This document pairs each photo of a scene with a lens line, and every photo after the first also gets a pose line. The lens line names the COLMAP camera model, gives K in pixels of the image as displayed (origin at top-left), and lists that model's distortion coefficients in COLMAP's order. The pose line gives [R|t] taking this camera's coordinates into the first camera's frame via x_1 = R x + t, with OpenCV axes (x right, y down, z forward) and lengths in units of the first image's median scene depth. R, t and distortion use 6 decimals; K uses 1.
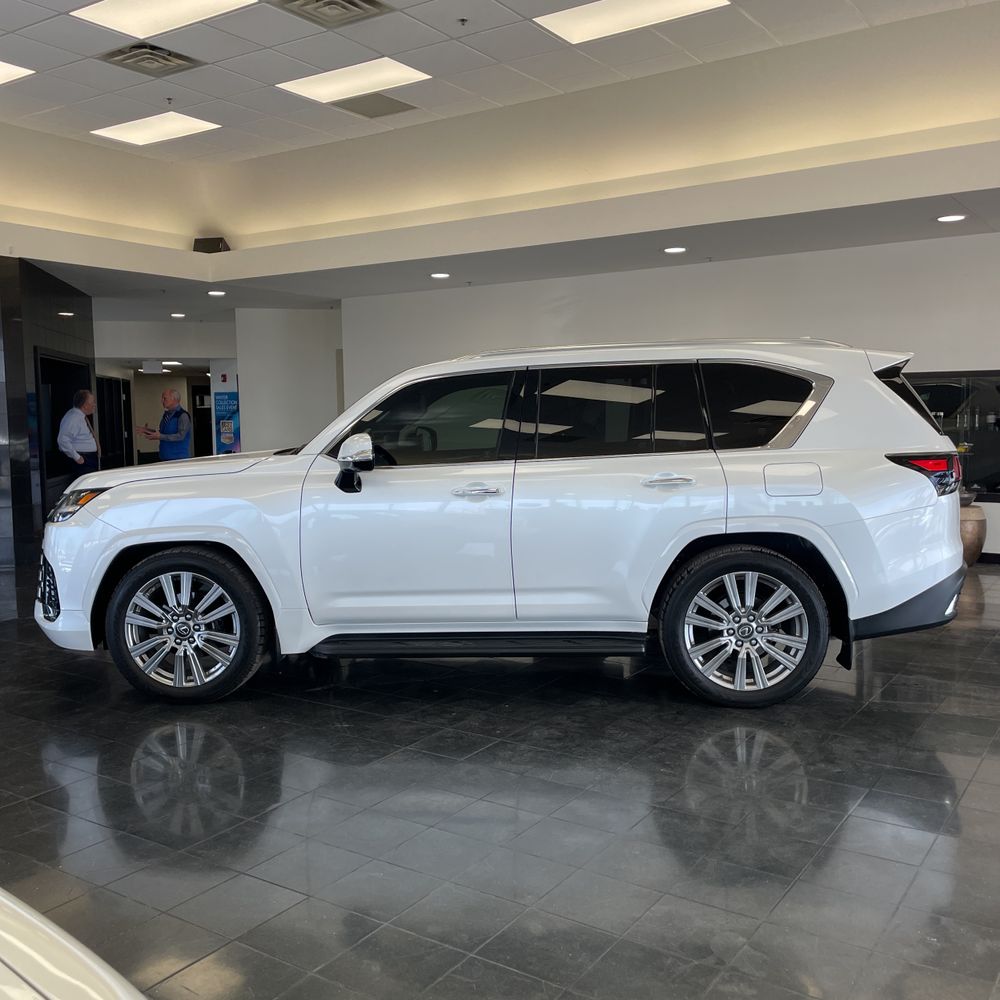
lens RADIAL K [[1017.0, 0, 513.3], [0, 1017.0, 505.0], [0, 0, 1]] dist [0.083319, -0.015523]
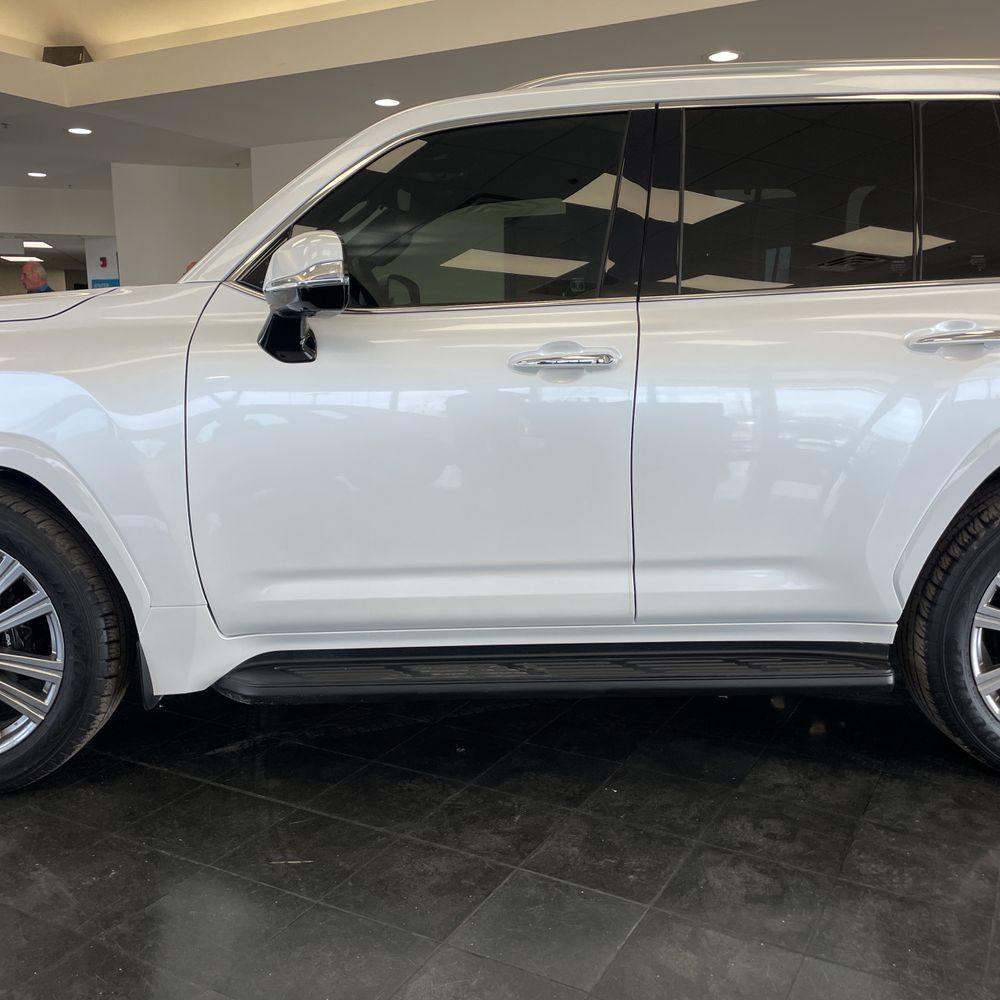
lens RADIAL K [[931.4, 0, 500.0], [0, 931.4, 500.0], [0, 0, 1]] dist [0.025362, 0.004620]
pose [[0.995420, -0.005861, 0.095417, -0.104143], [-0.001368, 0.997143, 0.075524, 0.018410], [-0.095587, -0.075308, 0.992568, 0.548014]]
